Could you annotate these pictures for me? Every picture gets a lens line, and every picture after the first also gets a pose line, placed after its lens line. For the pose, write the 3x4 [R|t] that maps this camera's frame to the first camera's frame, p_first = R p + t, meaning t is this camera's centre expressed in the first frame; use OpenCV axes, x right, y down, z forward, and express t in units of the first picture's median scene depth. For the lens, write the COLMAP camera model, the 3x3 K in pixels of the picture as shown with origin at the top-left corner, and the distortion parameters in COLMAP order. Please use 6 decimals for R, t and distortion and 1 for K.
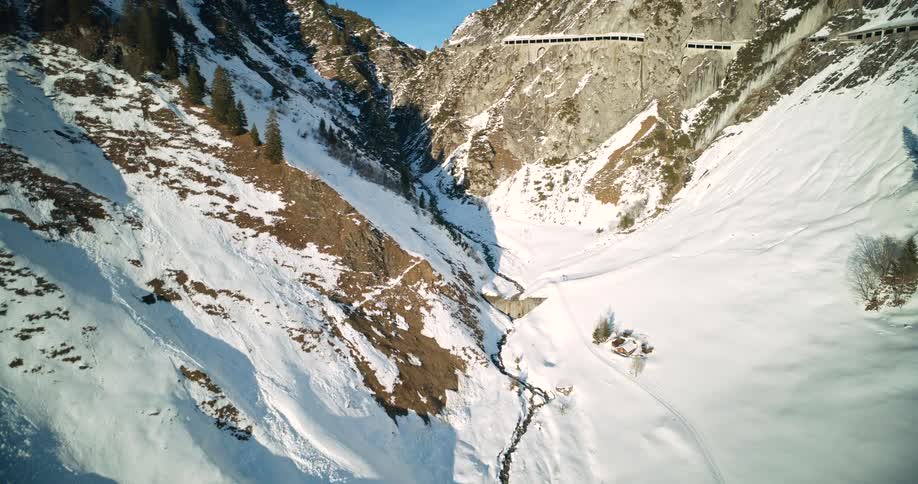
lens RADIAL K [[471.0, 0, 456.7], [0, 471.0, 241.7], [0, 0, 1]] dist [-0.028491, 0.008878]
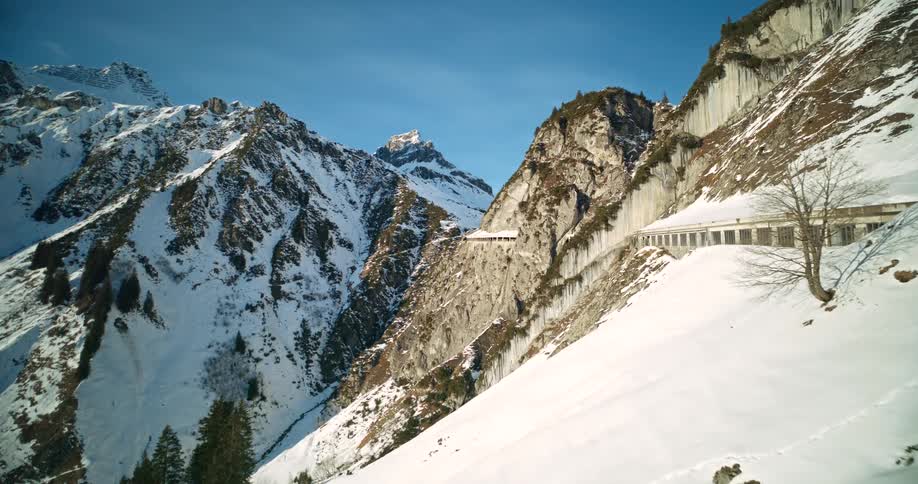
lens RADIAL K [[471.0, 0, 457.0], [0, 471.0, 240.0], [0, 0, 1]] dist [-0.028491, 0.008878]
pose [[0.688443, -0.067371, -0.722154, 2.010200], [-0.125754, 0.969509, -0.210330, -0.546363], [0.714305, 0.235614, 0.658980, 0.865744]]
